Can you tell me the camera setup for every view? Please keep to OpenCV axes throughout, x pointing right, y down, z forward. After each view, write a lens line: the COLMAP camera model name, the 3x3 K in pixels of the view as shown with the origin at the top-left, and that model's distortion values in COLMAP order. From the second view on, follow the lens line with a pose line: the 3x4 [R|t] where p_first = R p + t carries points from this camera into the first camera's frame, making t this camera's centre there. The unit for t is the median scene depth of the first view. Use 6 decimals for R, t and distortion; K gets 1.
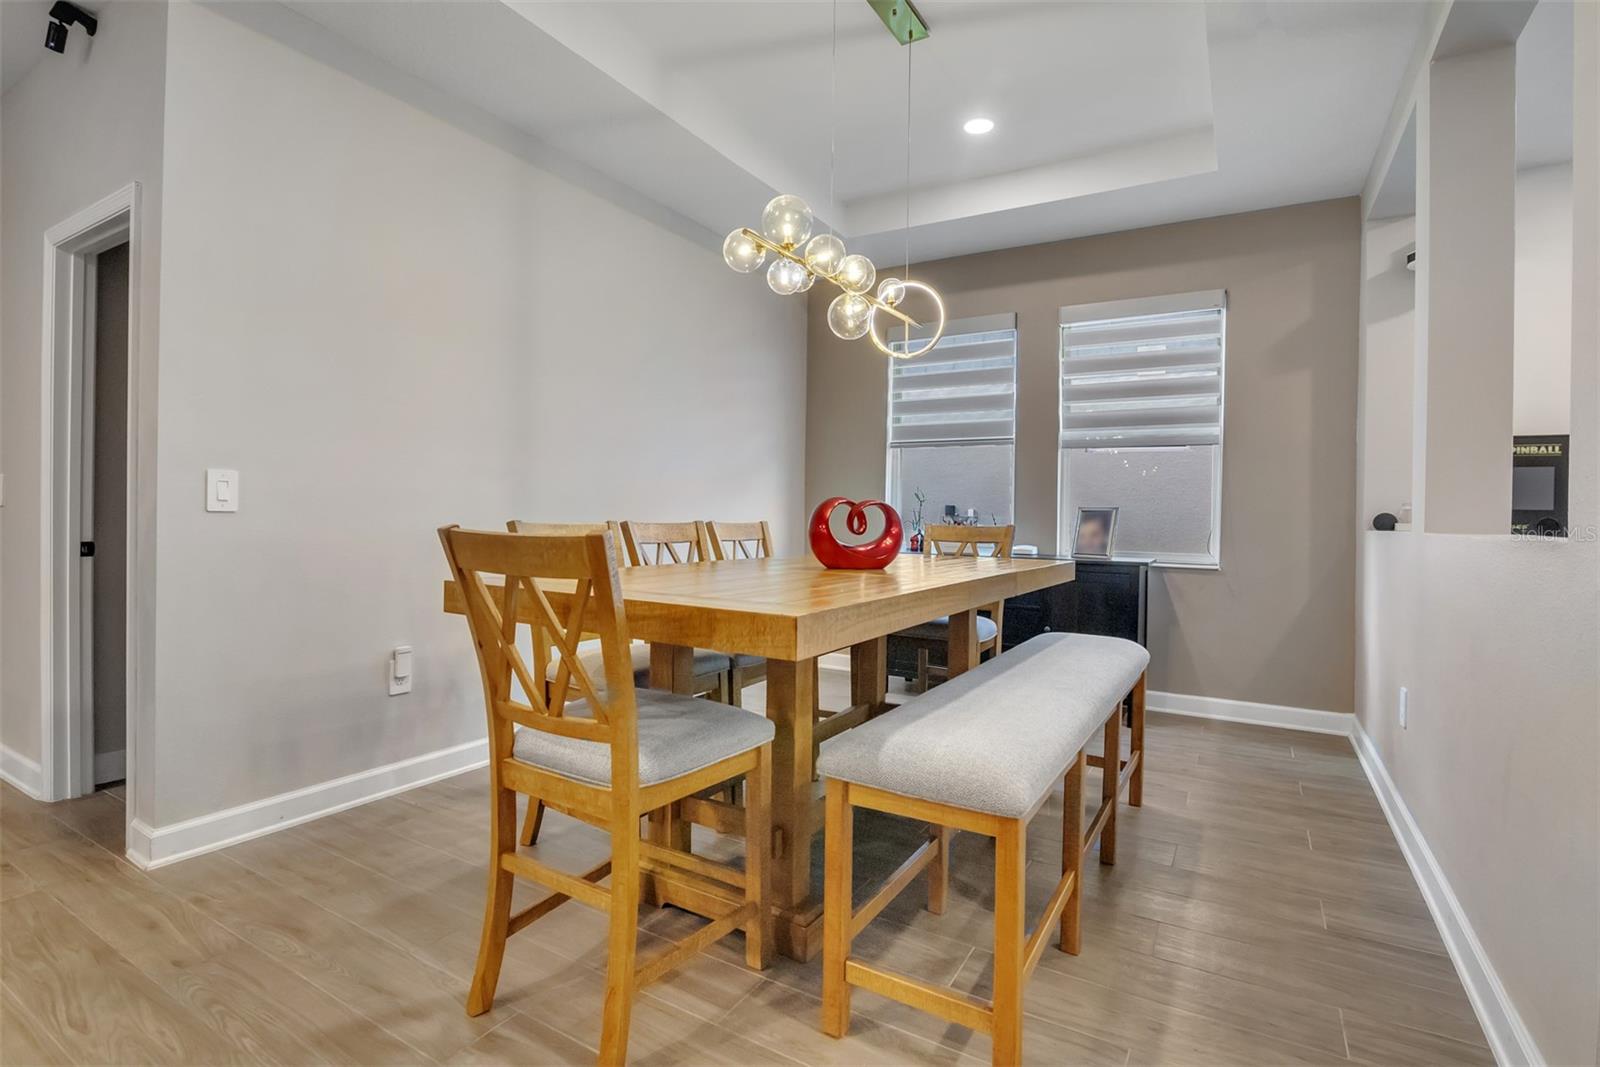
lens RADIAL K [[744.8, 0, 802.3], [0, 744.8, 527.3], [0, 0, 1]] dist [-0.011054, 0.001296]
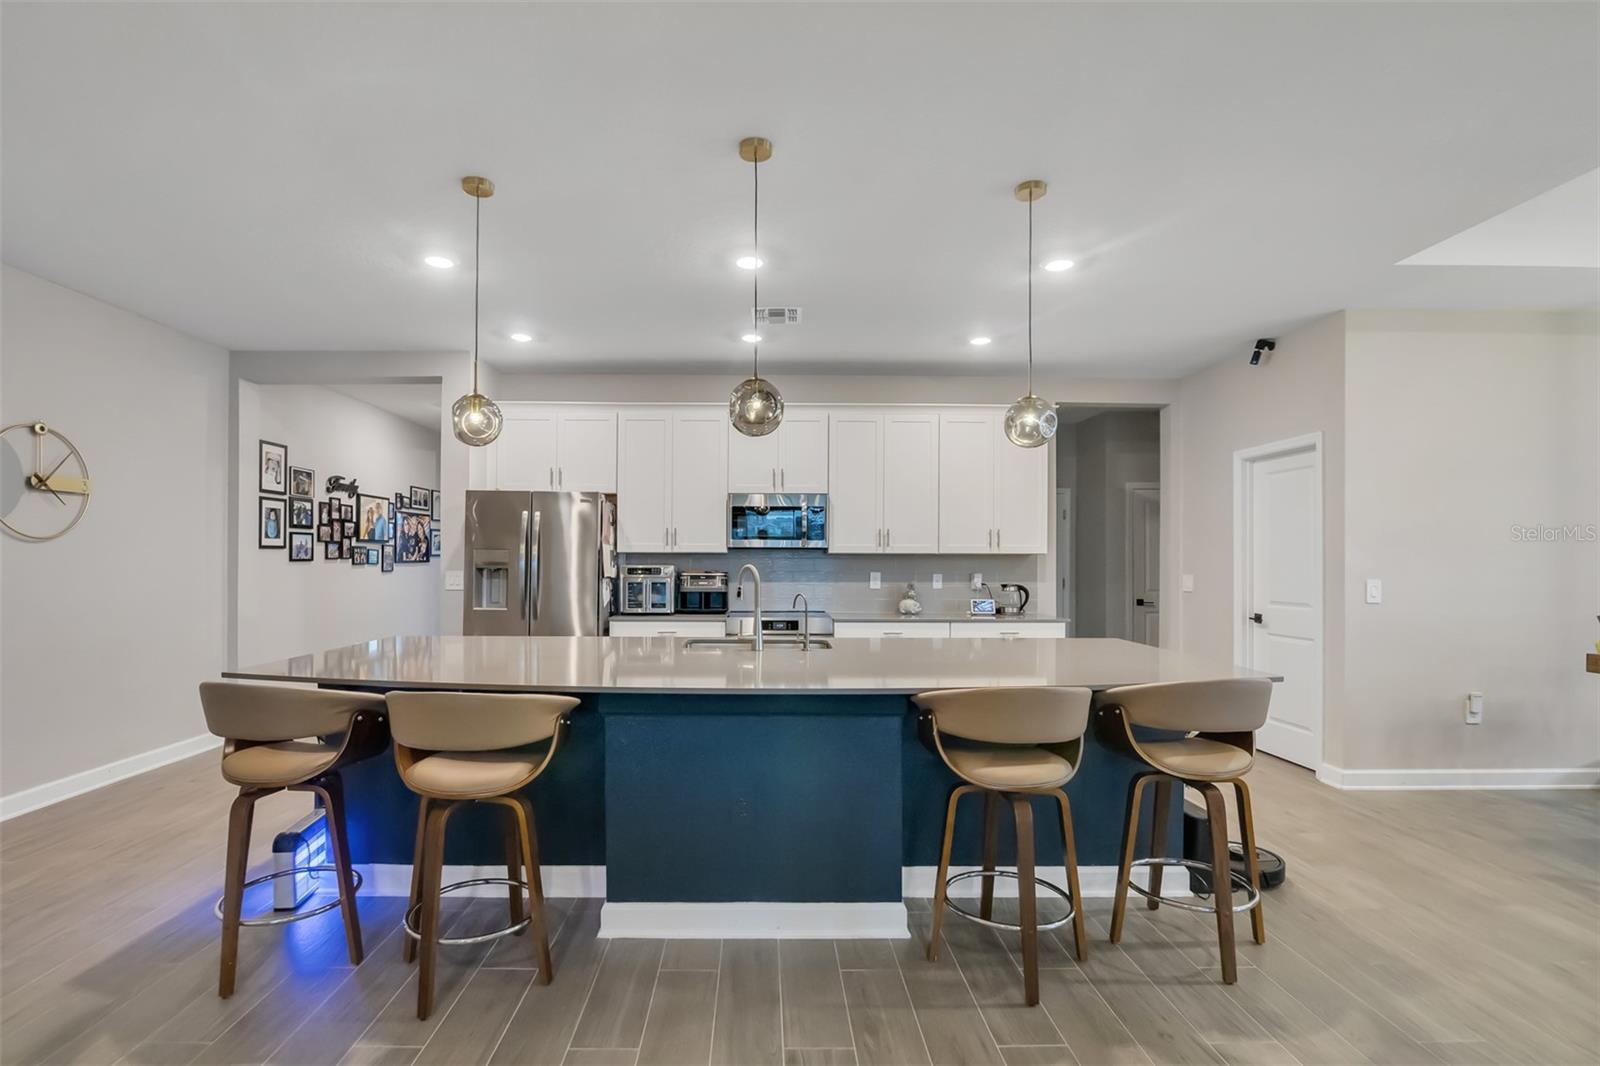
lens RADIAL K [[744.8, 0, 768.8], [0, 744.8, 543.7], [0, 0, 1]] dist [-0.011054, 0.001296]
pose [[0.528051, -0.019289, -0.848994, -0.021427], [-0.008411, 0.999574, -0.027941, -0.091255], [0.849171, 0.021896, 0.527664, -1.073183]]
